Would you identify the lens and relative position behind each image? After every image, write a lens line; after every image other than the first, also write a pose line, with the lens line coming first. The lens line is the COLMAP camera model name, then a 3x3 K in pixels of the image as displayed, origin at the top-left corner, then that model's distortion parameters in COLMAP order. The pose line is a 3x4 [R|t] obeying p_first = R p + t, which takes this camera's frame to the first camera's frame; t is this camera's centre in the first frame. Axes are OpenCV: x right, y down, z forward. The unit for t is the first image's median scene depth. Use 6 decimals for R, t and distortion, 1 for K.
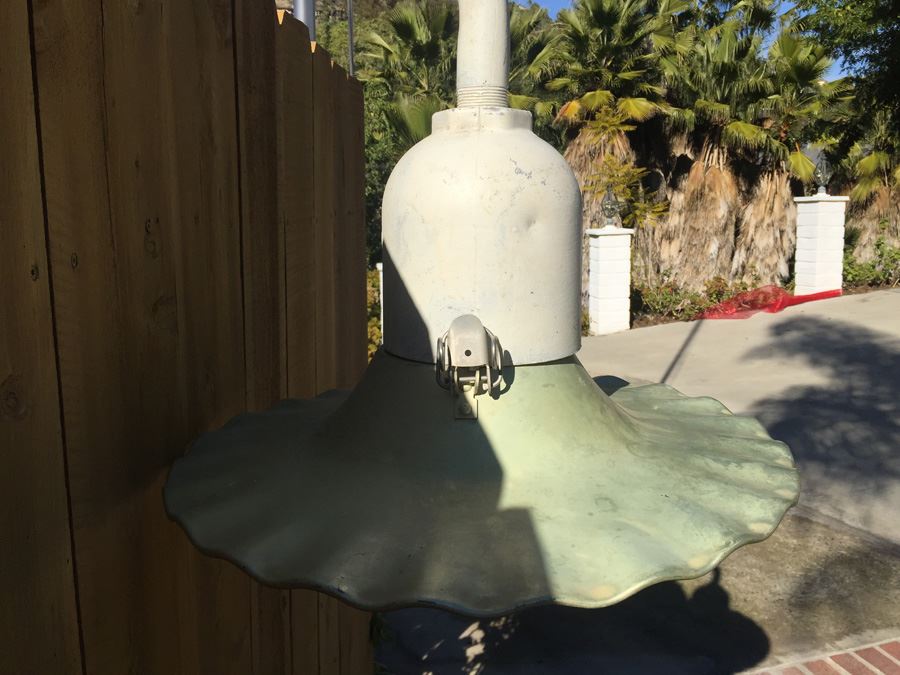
lens RADIAL K [[802.9, 0, 457.0], [0, 802.9, 327.9], [0, 0, 1]] dist [0.077860, -0.109349]
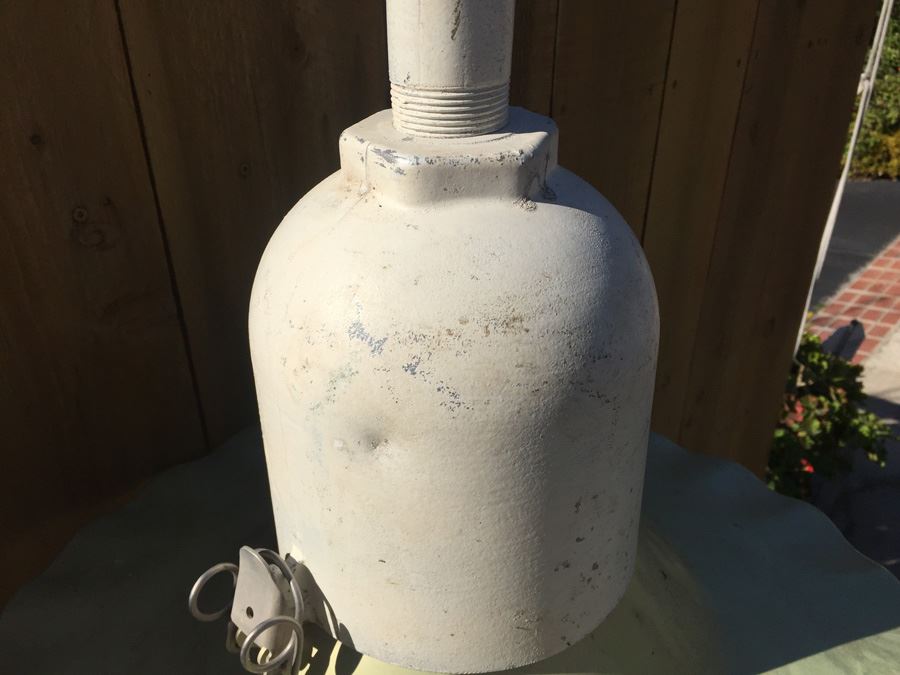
lens RADIAL K [[802.9, 0, 435.4], [0, 802.9, 329.8], [0, 0, 1]] dist [0.077860, -0.109349]
pose [[0.707879, 0.334590, -0.622058, 0.362647], [-0.112867, 0.922952, 0.367995, -0.346073], [0.697258, -0.190286, 0.691103, 0.696972]]
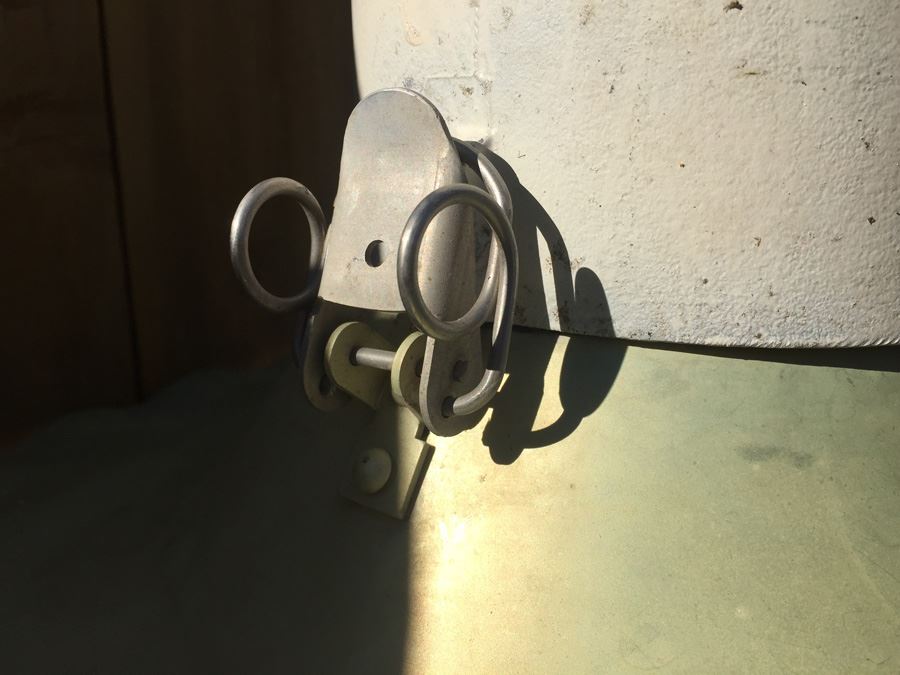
lens RADIAL K [[802.9, 0, 443.9], [0, 802.9, 335.2], [0, 0, 1]] dist [0.077860, -0.109349]
pose [[0.811134, 0.161427, -0.562142, 0.159962], [-0.113180, 0.986311, 0.119922, 0.022882], [0.573805, -0.033650, 0.818300, 0.765033]]
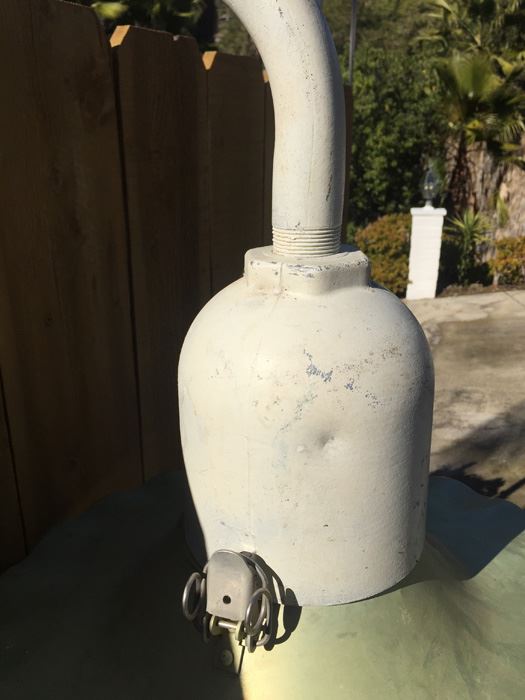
lens RADIAL K [[624.5, 0, 264.5], [0, 624.5, 339.1], [0, 0, 1]] dist [0.077860, -0.109349]
pose [[0.940018, 0.106293, -0.324143, 0.204618], [-0.056320, 0.985534, 0.159847, -0.295688], [0.336444, -0.132003, 0.932406, 0.452450]]
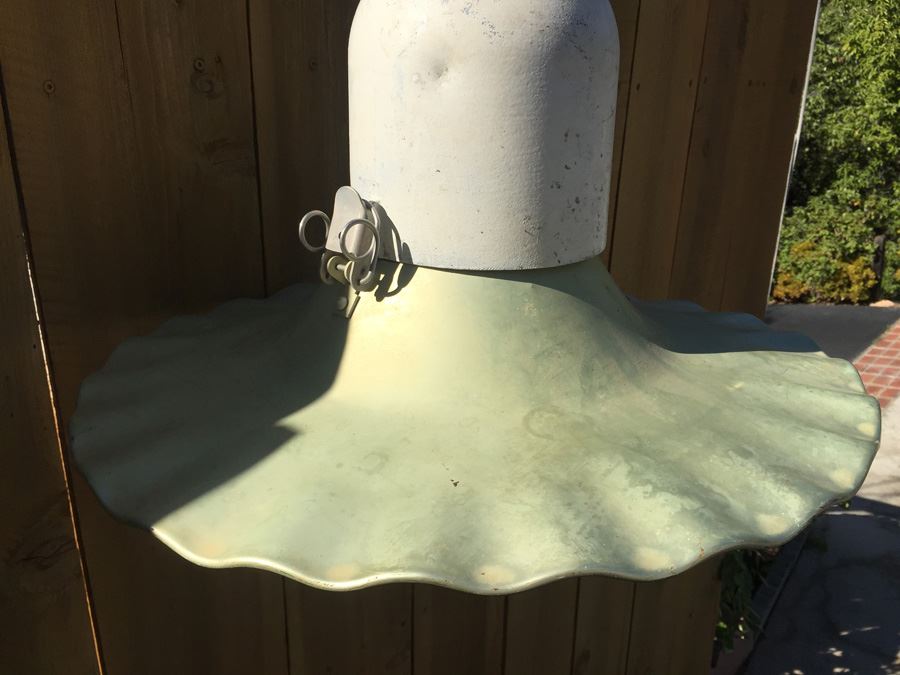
lens RADIAL K [[802.9, 0, 424.9], [0, 802.9, 337.3], [0, 0, 1]] dist [0.077860, -0.109349]
pose [[0.709294, 0.245616, -0.660738, 0.594671], [-0.139933, 0.967739, 0.209522, -0.047731], [0.690884, -0.056154, 0.720782, 0.441880]]
